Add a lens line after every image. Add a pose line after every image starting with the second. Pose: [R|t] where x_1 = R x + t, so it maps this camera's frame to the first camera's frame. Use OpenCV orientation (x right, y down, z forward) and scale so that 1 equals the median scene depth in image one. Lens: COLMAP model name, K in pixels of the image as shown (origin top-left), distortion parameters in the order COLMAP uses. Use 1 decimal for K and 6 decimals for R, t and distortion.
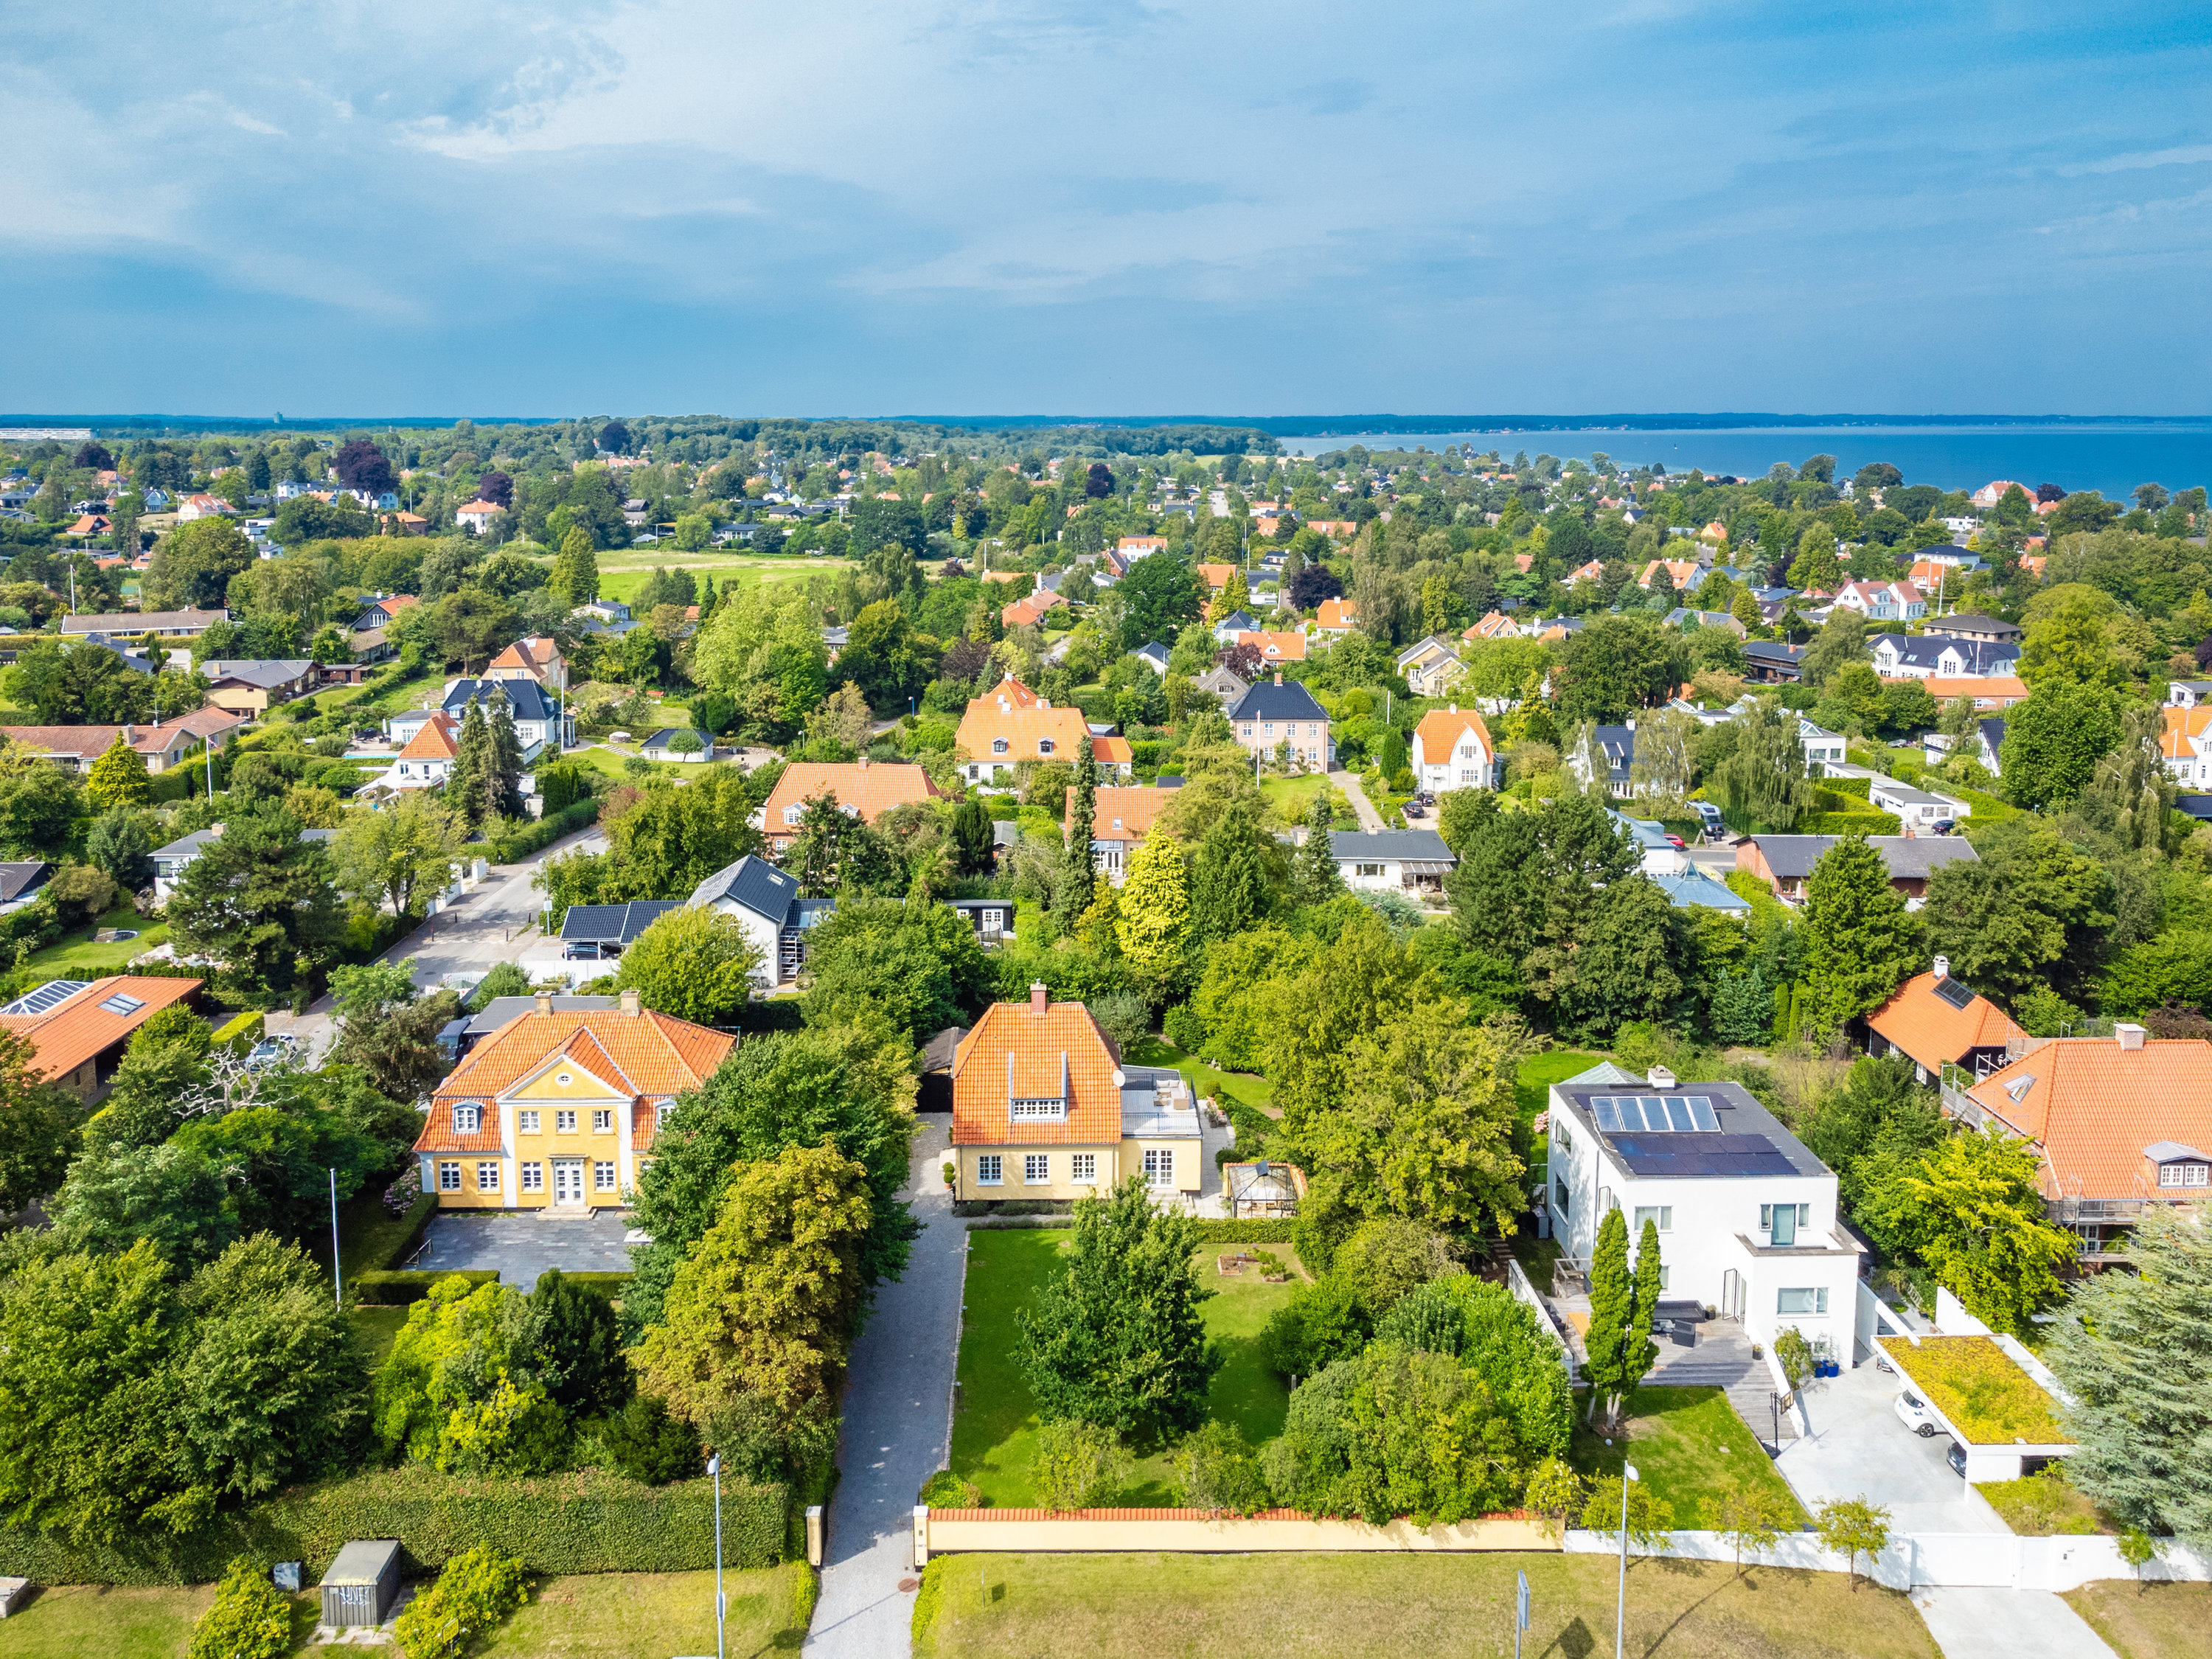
lens RADIAL K [[1858.5, 0, 1106.0], [0, 1858.5, 829.5], [0, 0, 1]] dist [0.084157, -0.328726]
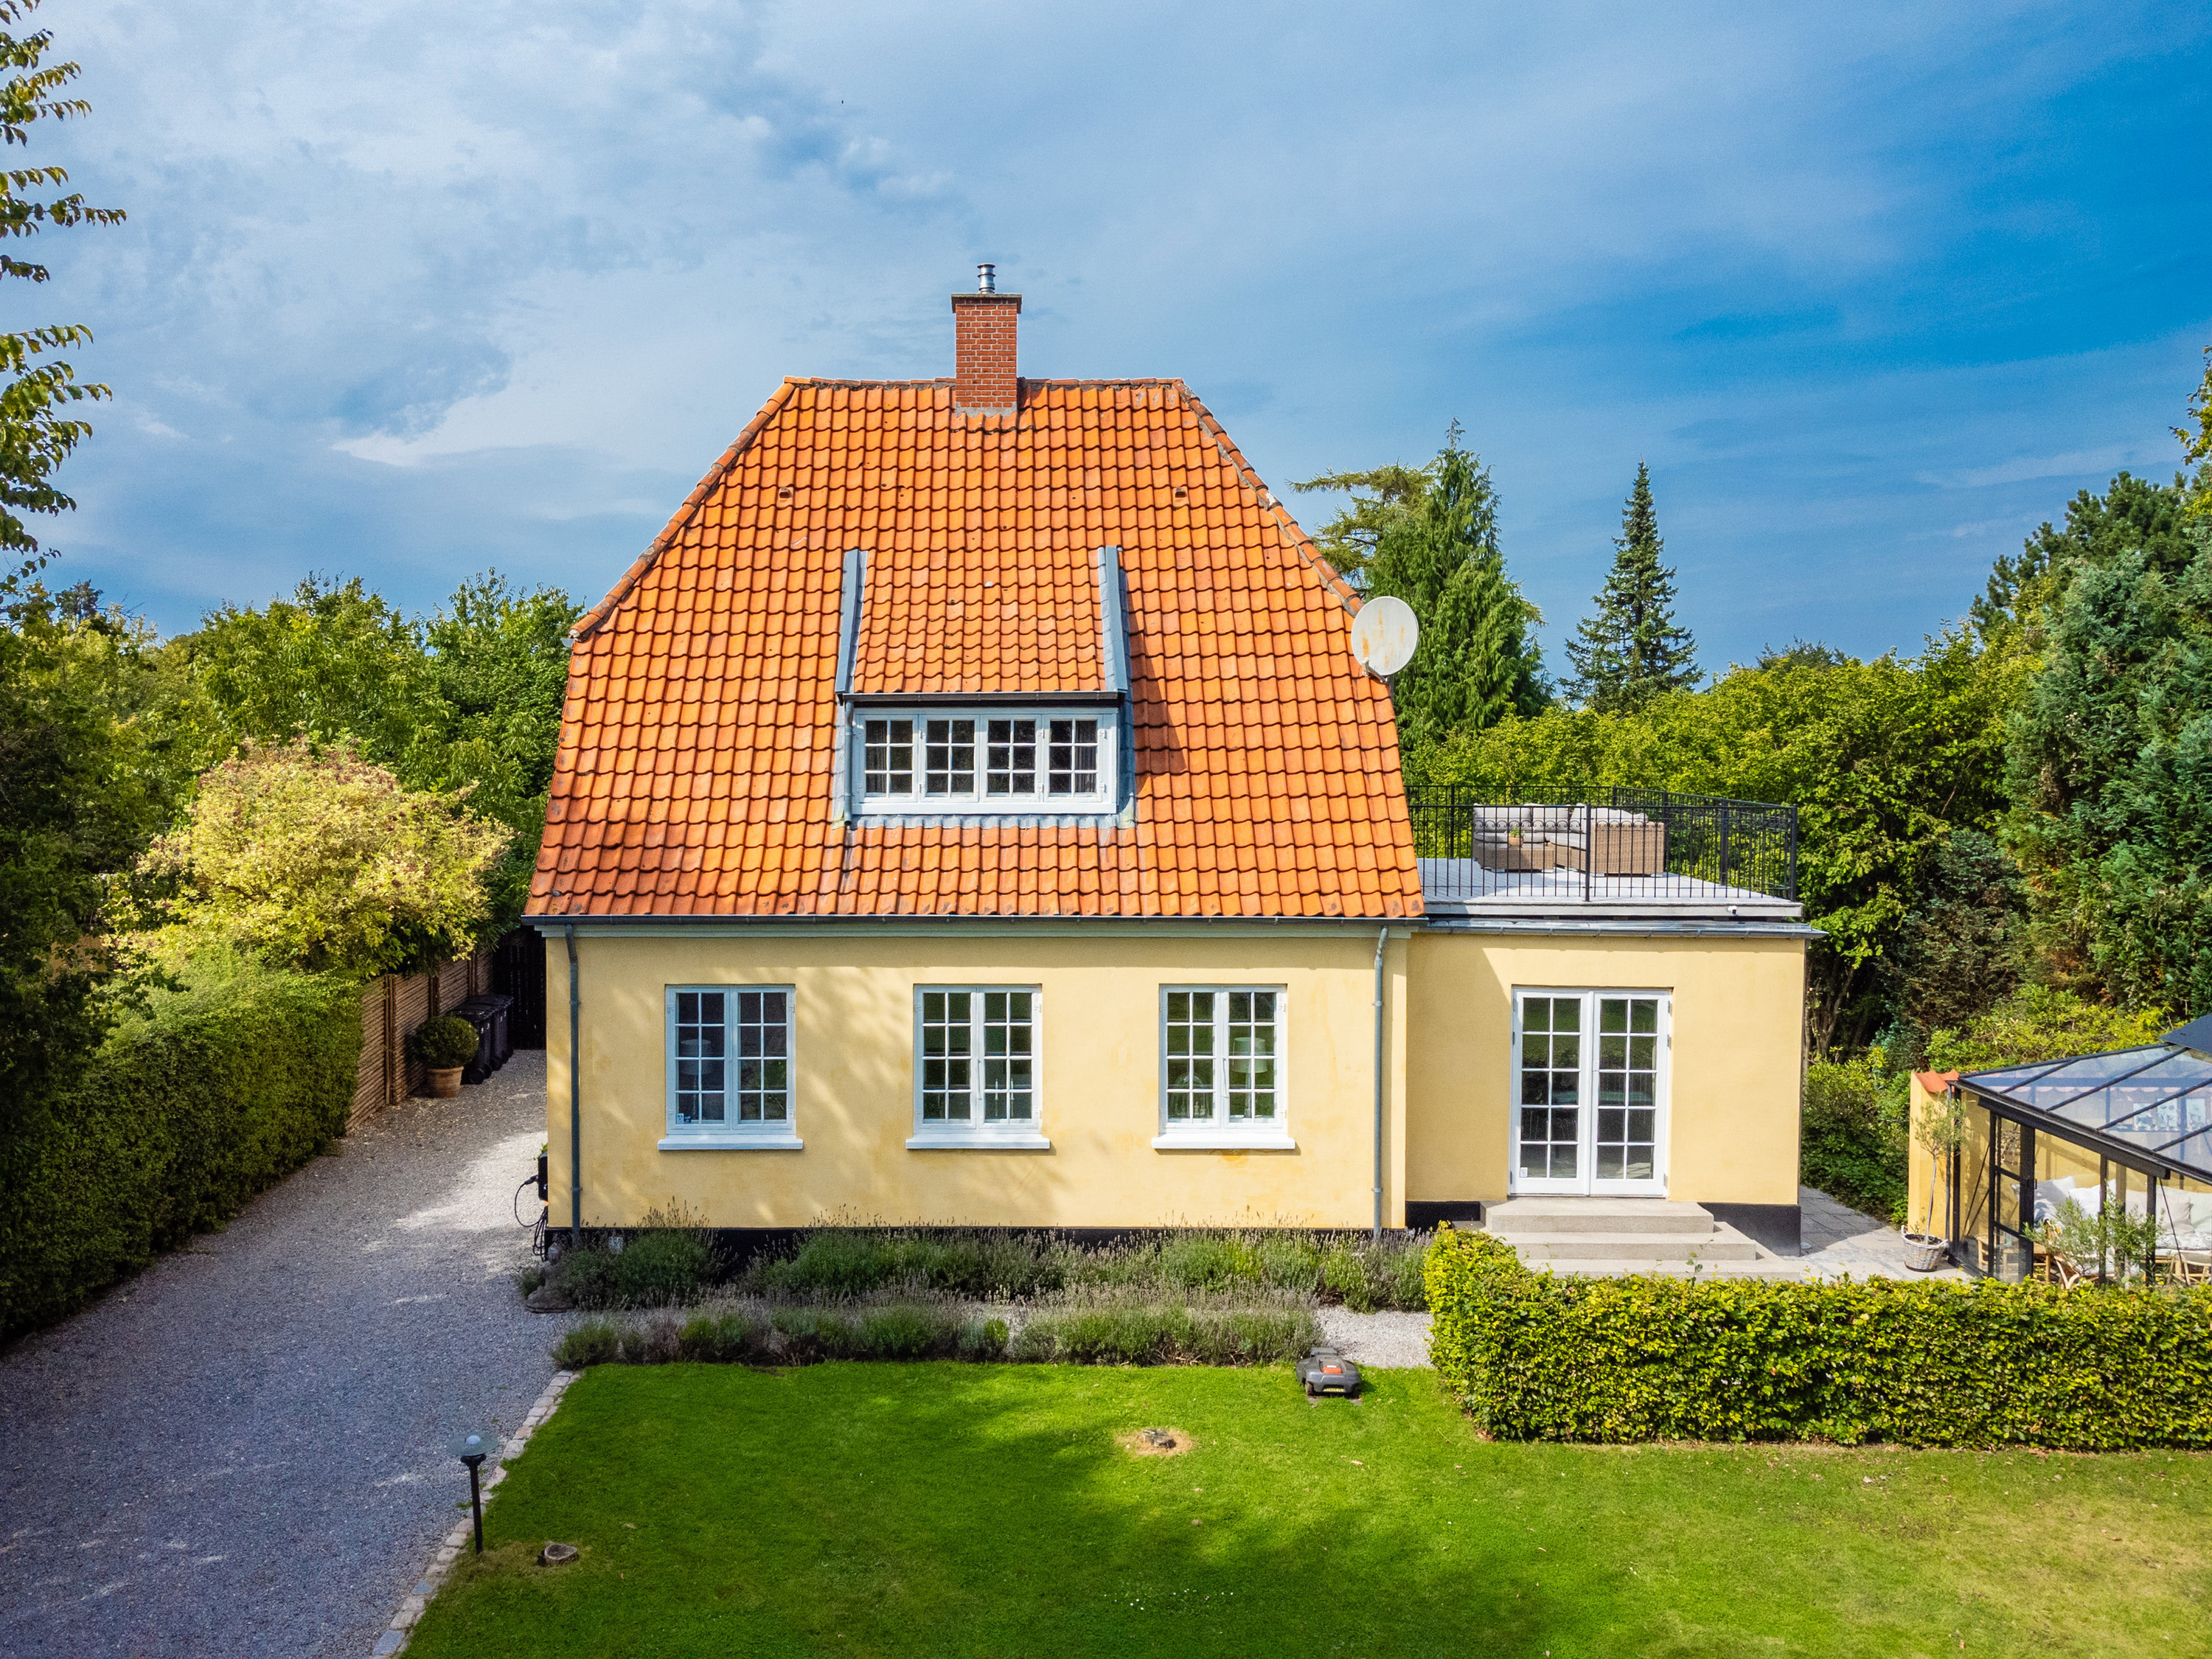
lens RADIAL K [[1855.9, 0, 979.3], [0, 1855.9, 824.0], [0, 0, 1]] dist [0.014209, -0.011086]
pose [[0.999708, 0.009343, -0.022296, -0.032653], [-0.012844, 0.986634, -0.162446, 0.188622], [0.020481, 0.162685, 0.986465, 0.807988]]
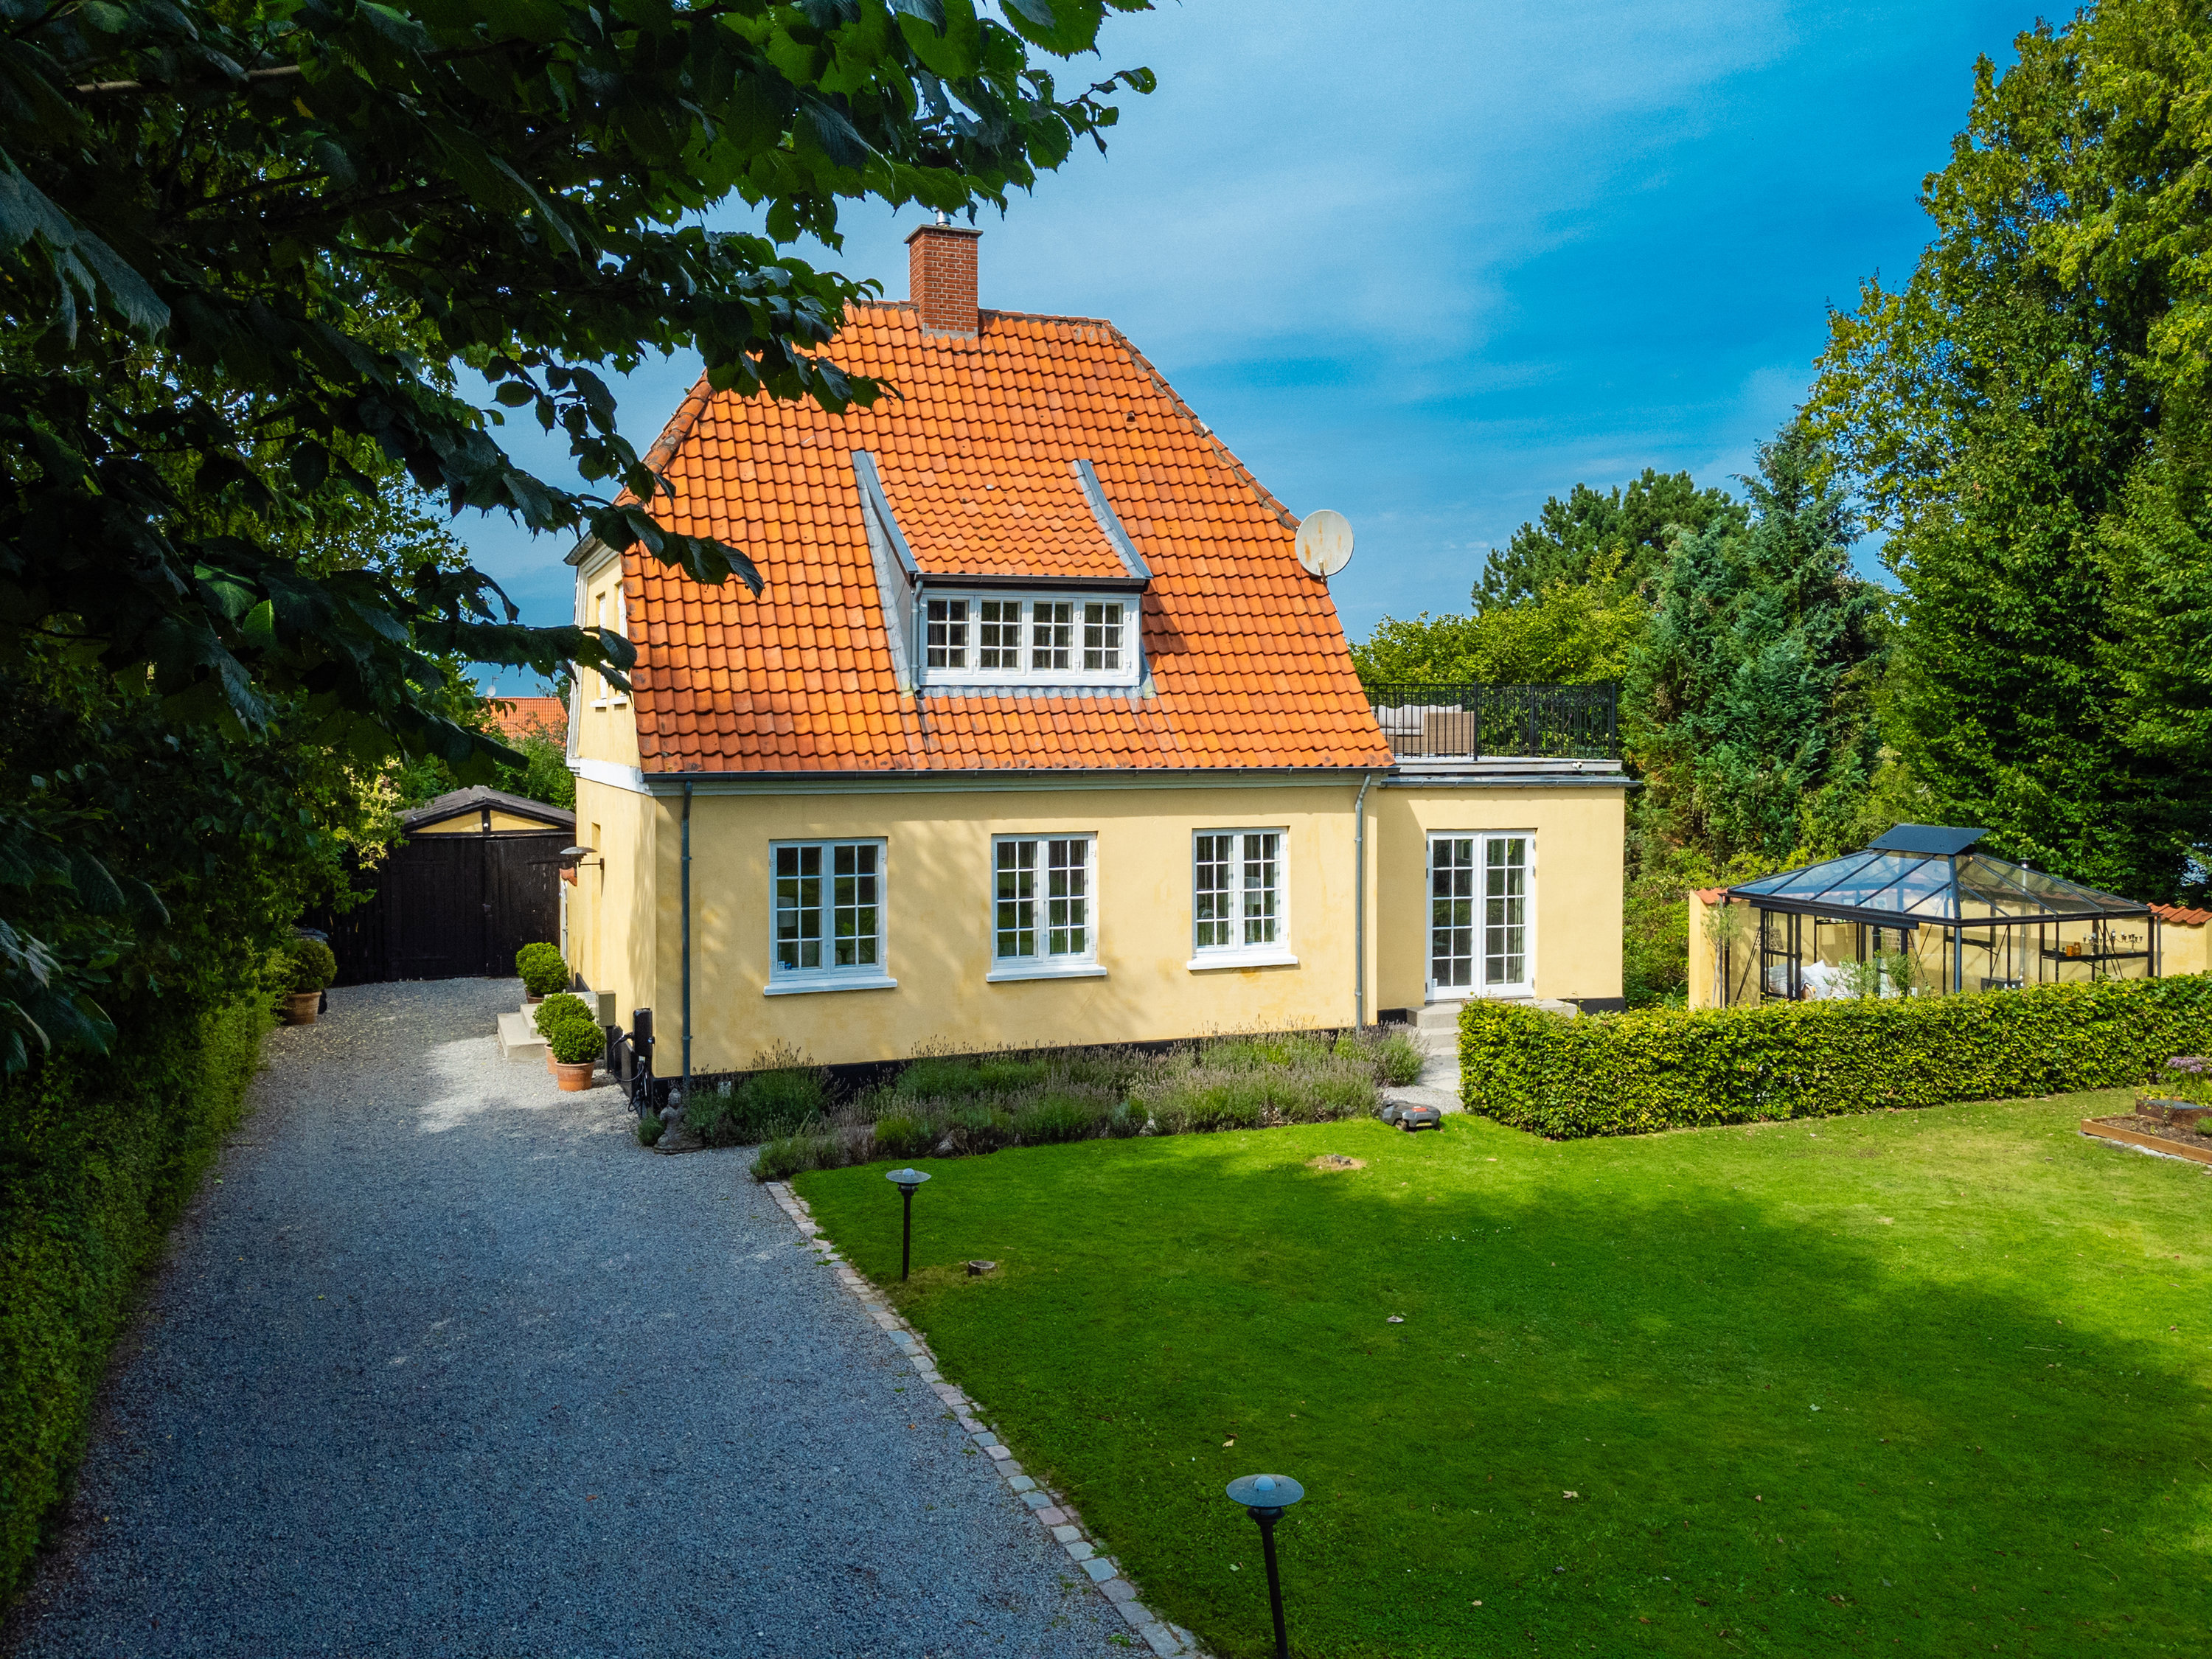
lens RADIAL K [[1858.5, 0, 1106.0], [0, 1858.5, 829.5], [0, 0, 1]] dist [0.084157, -0.328726]
pose [[0.933031, -0.013465, 0.359545, -0.107117], [0.074006, 0.985114, -0.155154, 0.207336], [-0.352104, 0.171372, 0.920138, 0.797690]]
